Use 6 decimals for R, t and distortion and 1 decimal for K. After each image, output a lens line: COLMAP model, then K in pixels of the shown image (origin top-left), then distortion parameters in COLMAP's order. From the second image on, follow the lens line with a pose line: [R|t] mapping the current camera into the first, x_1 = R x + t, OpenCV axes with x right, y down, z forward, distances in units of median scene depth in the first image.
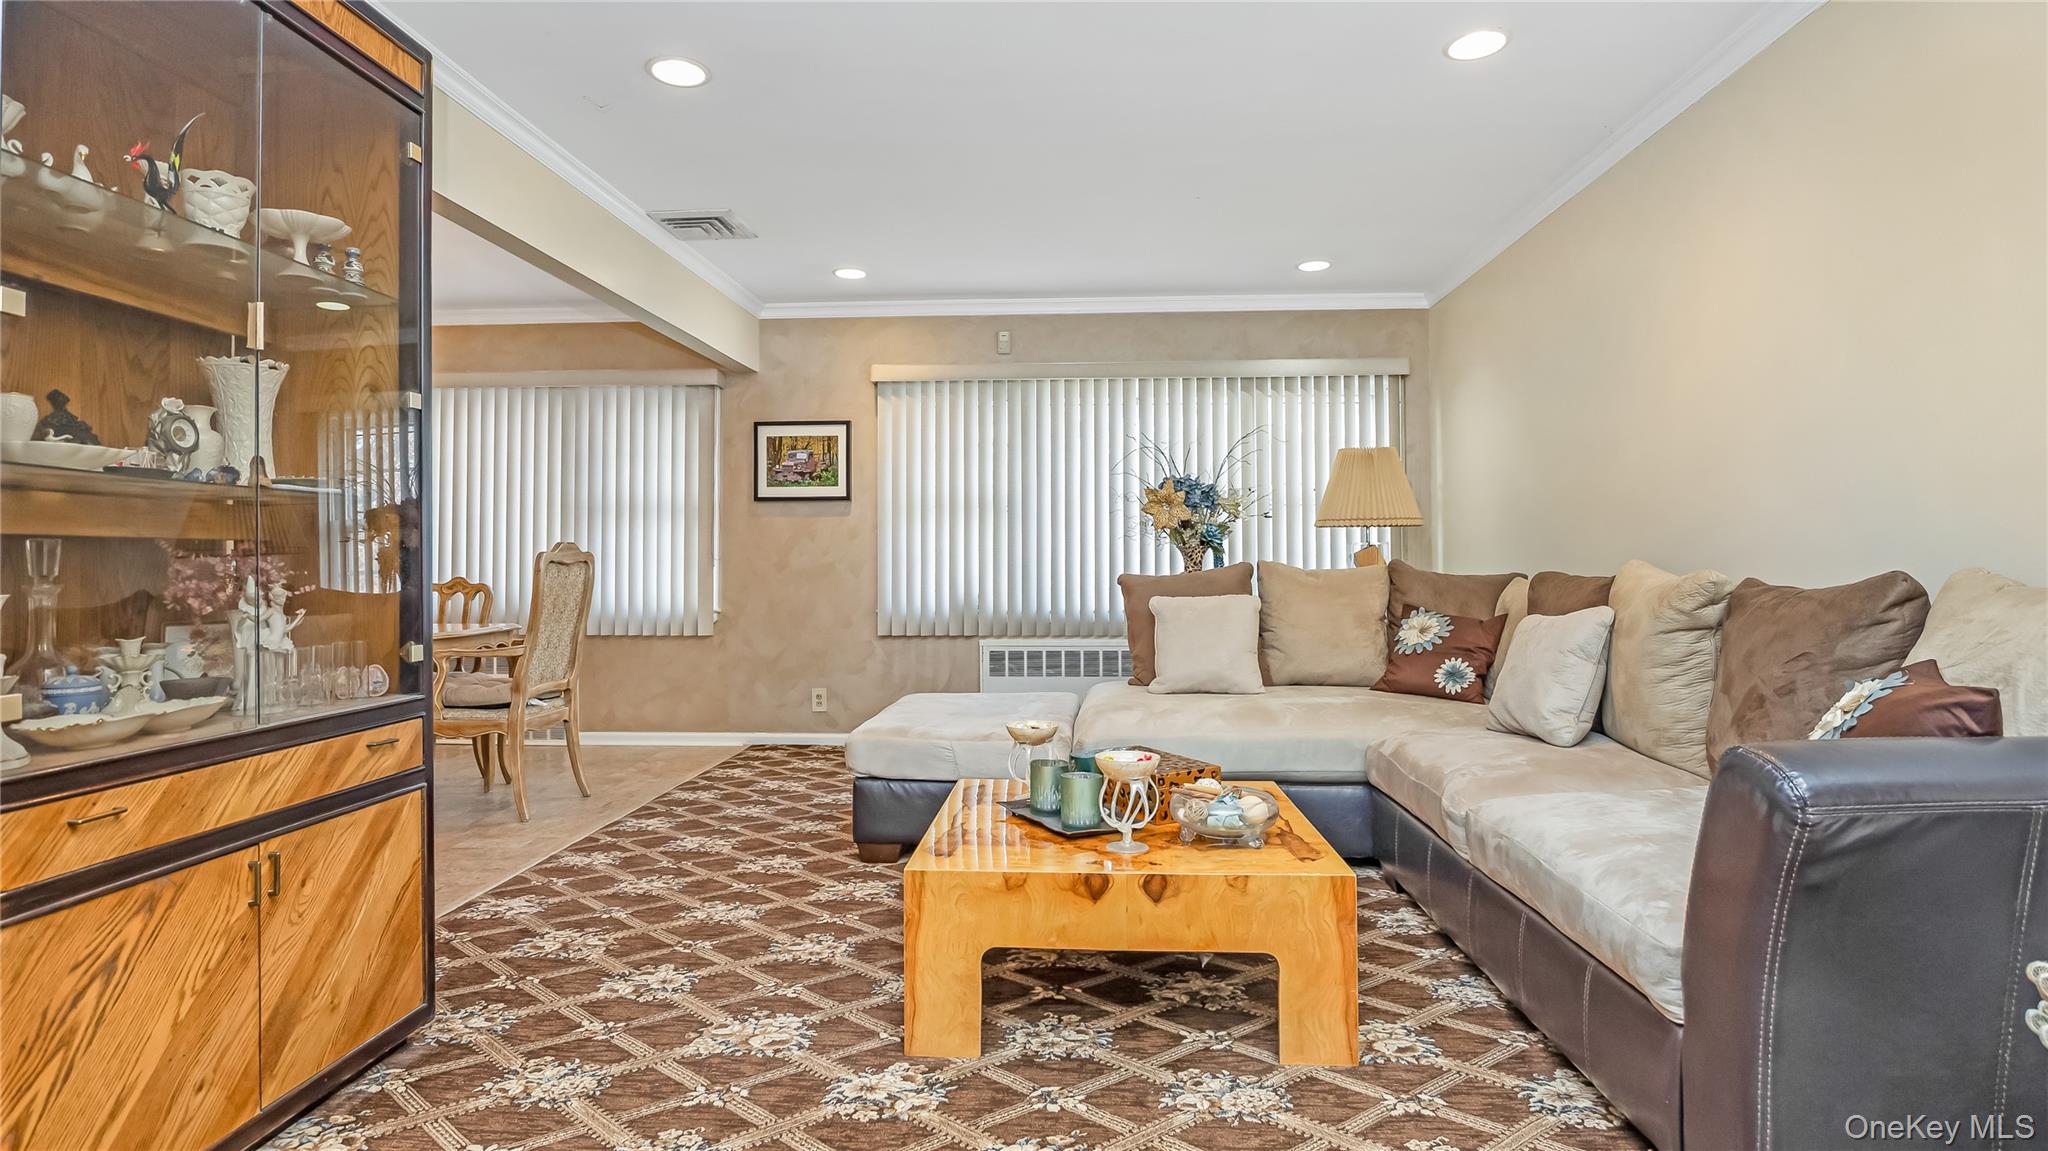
lens RADIAL K [[987.8, 0, 1021.7], [0, 987.8, 554.9], [0, 0, 1]] dist [0.000432, 0.000150]
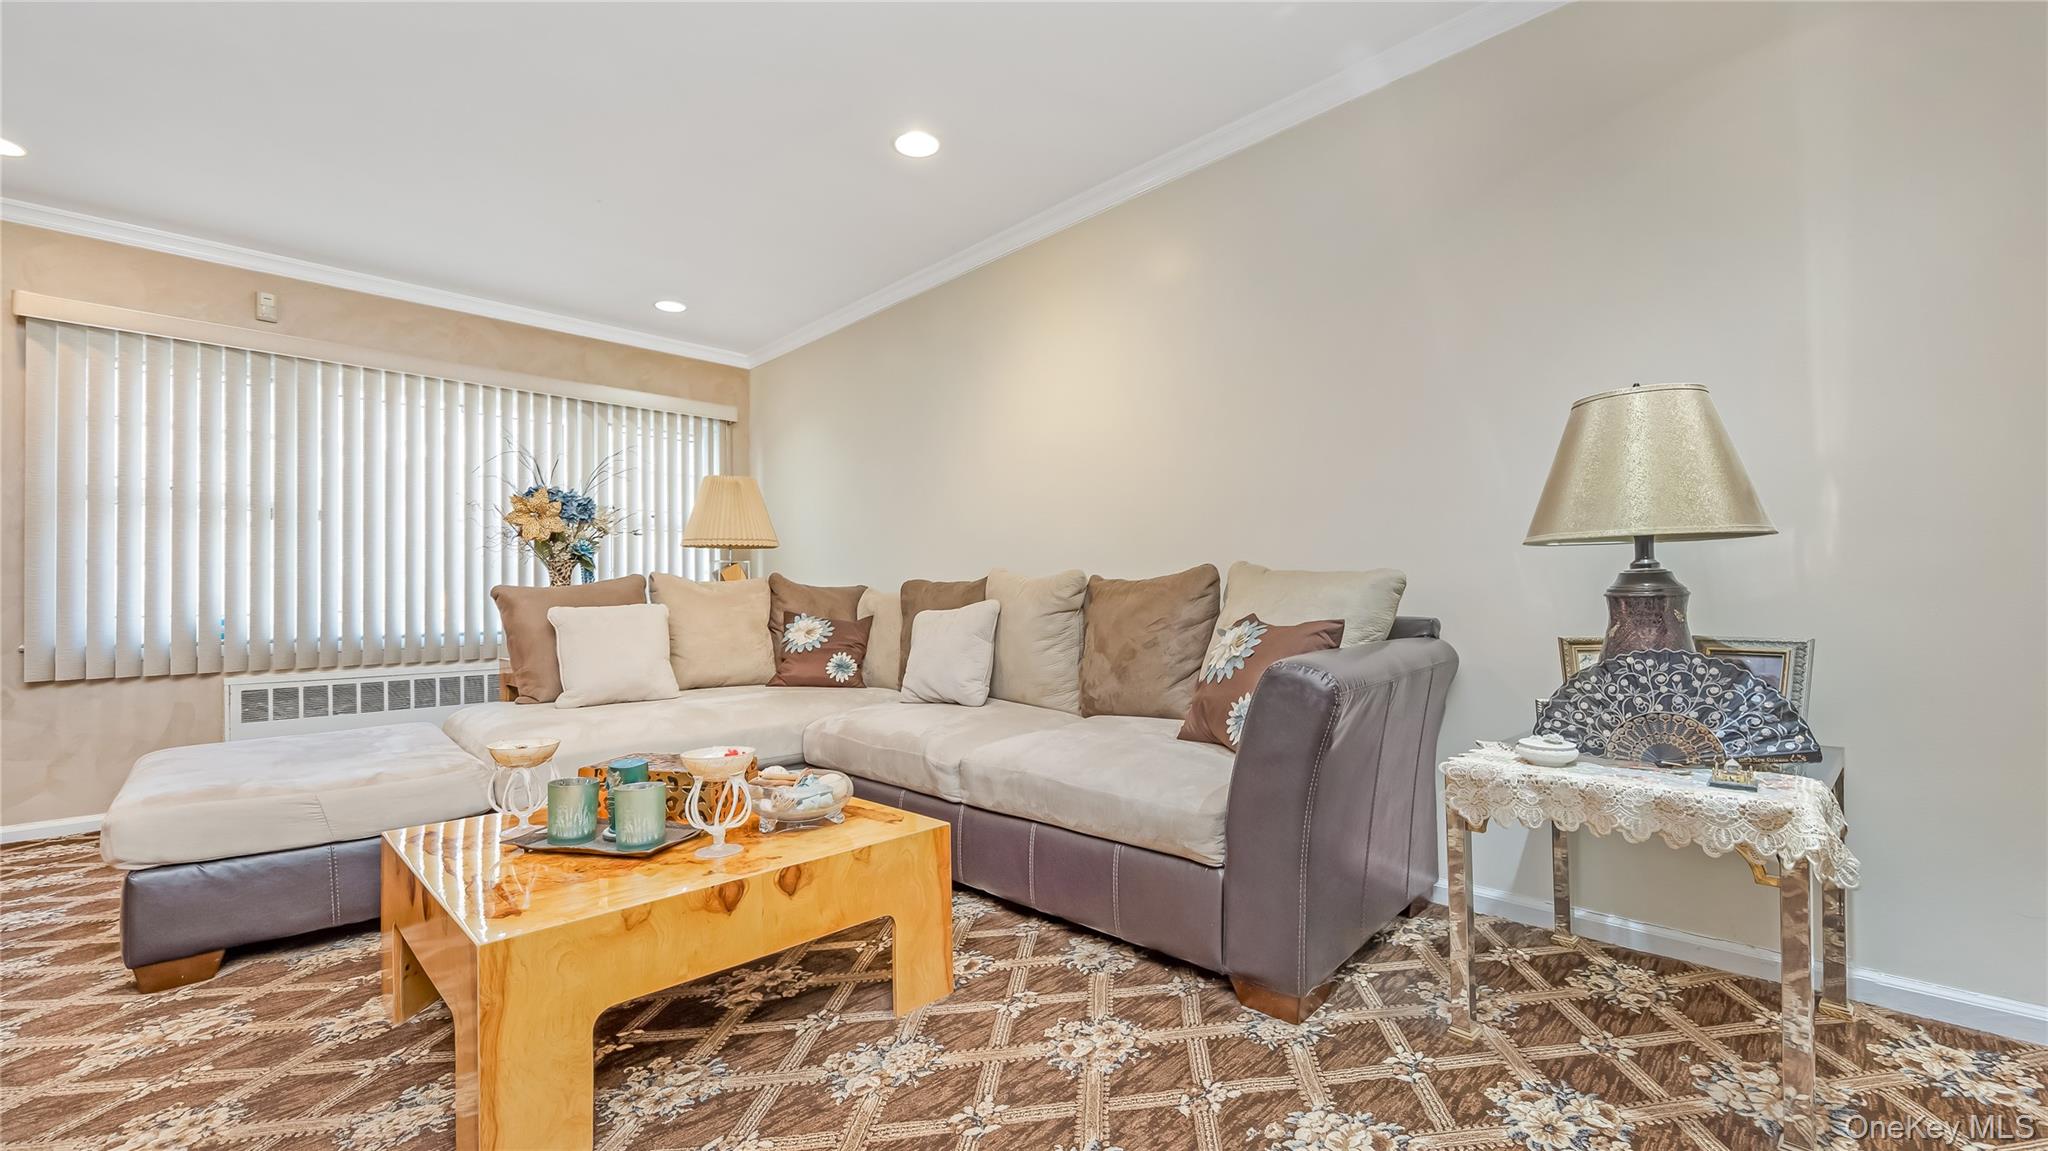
lens RADIAL K [[821.4, 0, 1025.8], [0, 821.4, 588.1], [0, 0, 1]] dist [0.003108, 0.000203]
pose [[0.683826, 0.002550, 0.729640, -0.157807], [0.000270, 0.999993, -0.003748, 0.032469], [-0.729645, 0.002760, 0.683821, 0.162213]]
